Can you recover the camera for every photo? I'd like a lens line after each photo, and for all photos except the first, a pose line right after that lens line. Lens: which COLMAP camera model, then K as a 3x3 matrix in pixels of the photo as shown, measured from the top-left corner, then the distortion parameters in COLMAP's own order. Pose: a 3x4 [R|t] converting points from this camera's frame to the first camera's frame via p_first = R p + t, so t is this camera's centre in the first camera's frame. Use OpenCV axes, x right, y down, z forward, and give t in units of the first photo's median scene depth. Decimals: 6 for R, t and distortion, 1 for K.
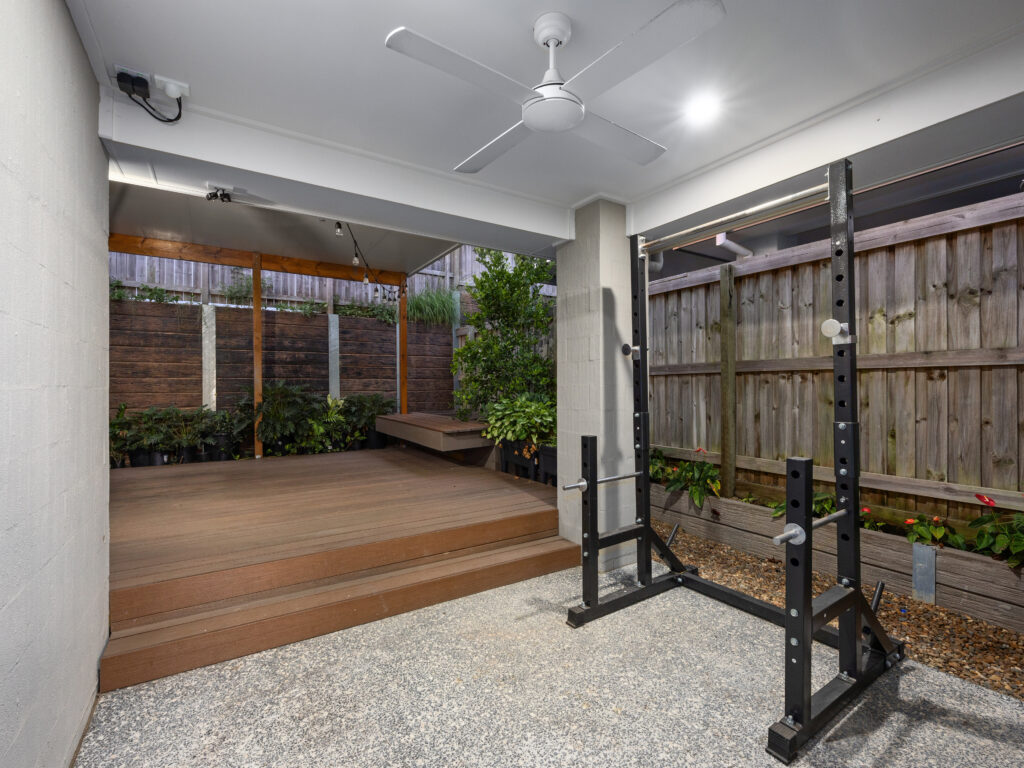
lens RADIAL K [[451.8, 0, 512.4], [0, 451.8, 385.6], [0, 0, 1]] dist [-0.004177, -0.000215]
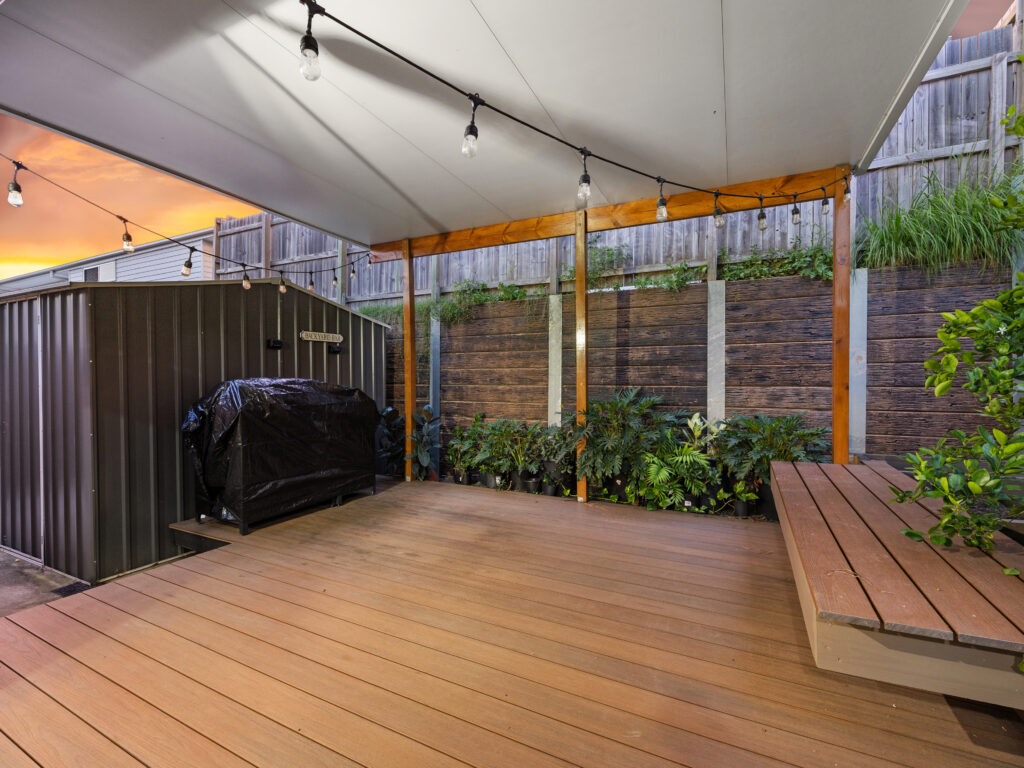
lens RADIAL K [[451.8, 0, 518.9], [0, 451.8, 384.9], [0, 0, 1]] dist [-0.004177, -0.000215]
pose [[0.509676, 0.020256, -0.860128, -0.005002], [0.002768, 0.999679, 0.025183, -0.034811], [0.860362, -0.015216, 0.509457, 0.479538]]
